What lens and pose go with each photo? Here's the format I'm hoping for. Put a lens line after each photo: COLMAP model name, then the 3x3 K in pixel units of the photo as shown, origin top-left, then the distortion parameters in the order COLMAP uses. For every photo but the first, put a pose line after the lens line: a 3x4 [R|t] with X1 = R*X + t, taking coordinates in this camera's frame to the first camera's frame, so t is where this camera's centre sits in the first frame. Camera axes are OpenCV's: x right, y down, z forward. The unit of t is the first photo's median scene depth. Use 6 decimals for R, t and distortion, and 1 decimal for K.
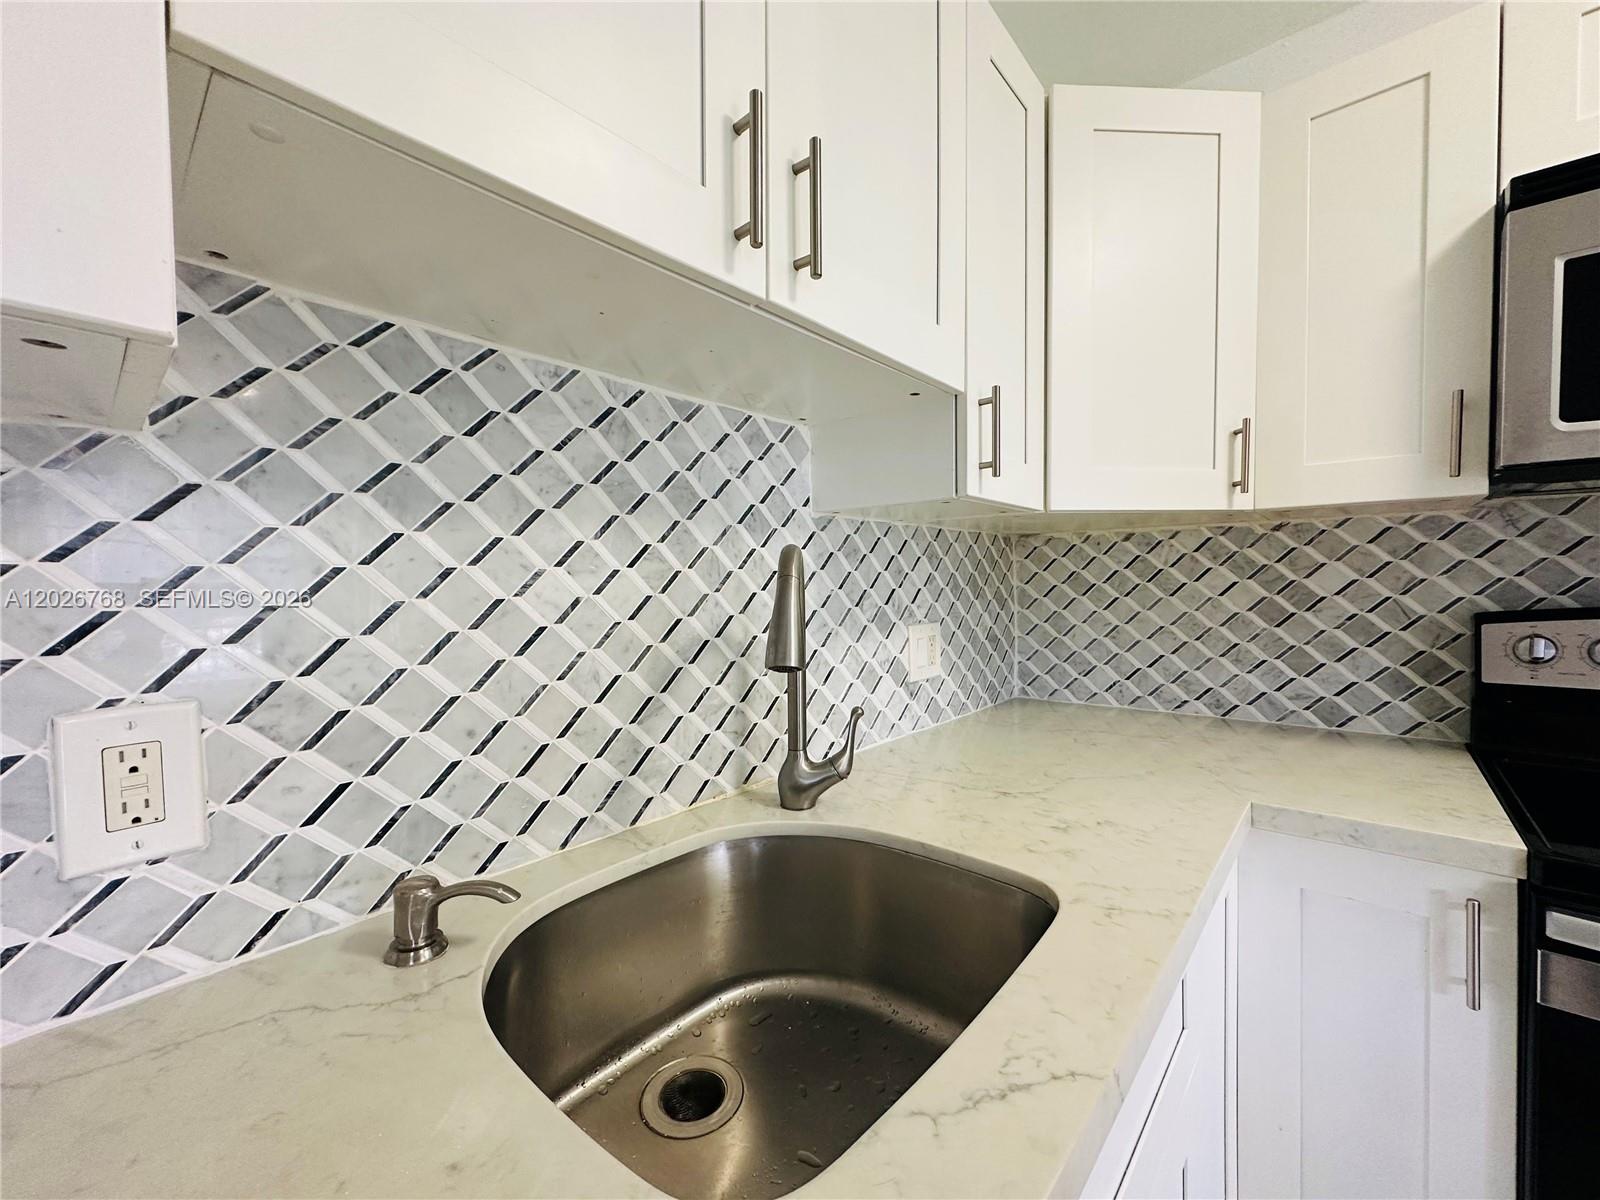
lens RADIAL K [[634.3, 0, 796.1], [0, 634.3, 600.4], [0, 0, 1]] dist [-0.002677, 0.000486]
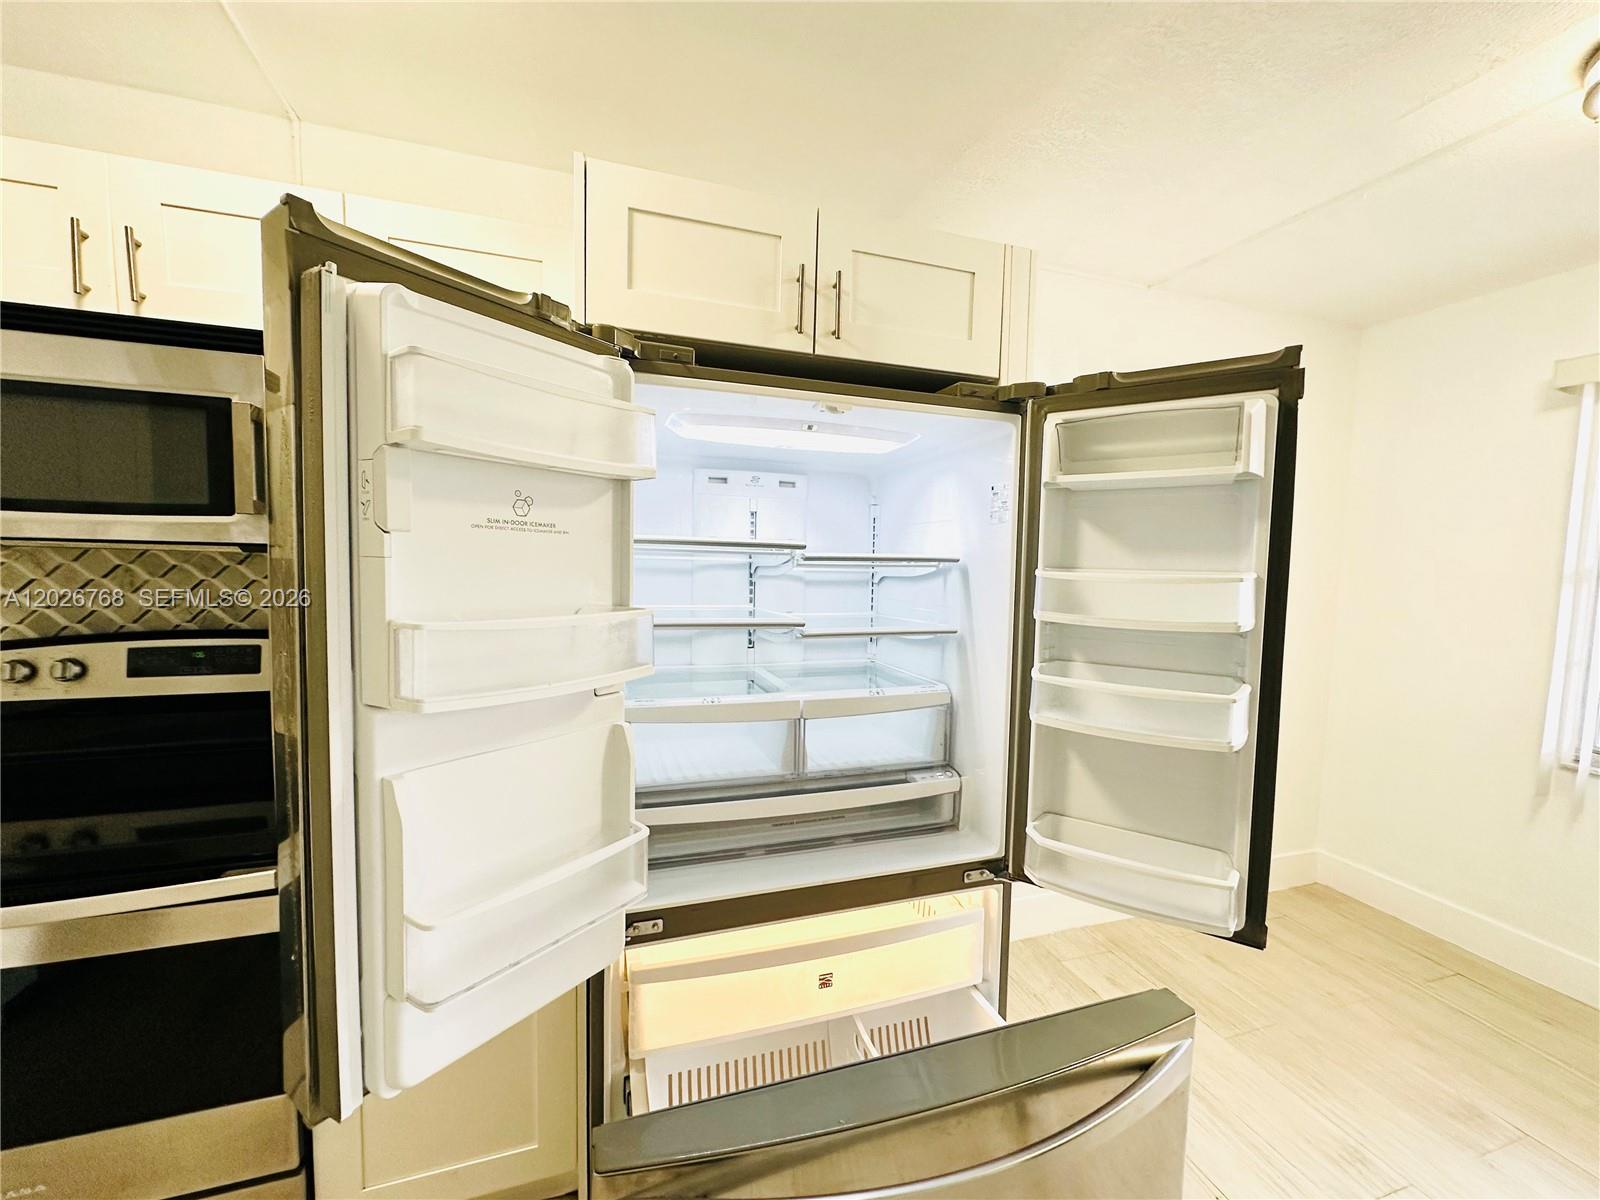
lens RADIAL K [[634.3, 0, 803.1], [0, 634.3, 601.0], [0, 0, 1]] dist [-0.002677, 0.000486]
pose [[0.496901, -0.035643, 0.867075, 0.958016], [-0.004416, 0.999039, 0.043599, -0.135826], [-0.867796, -0.025493, 0.496266, -1.068297]]
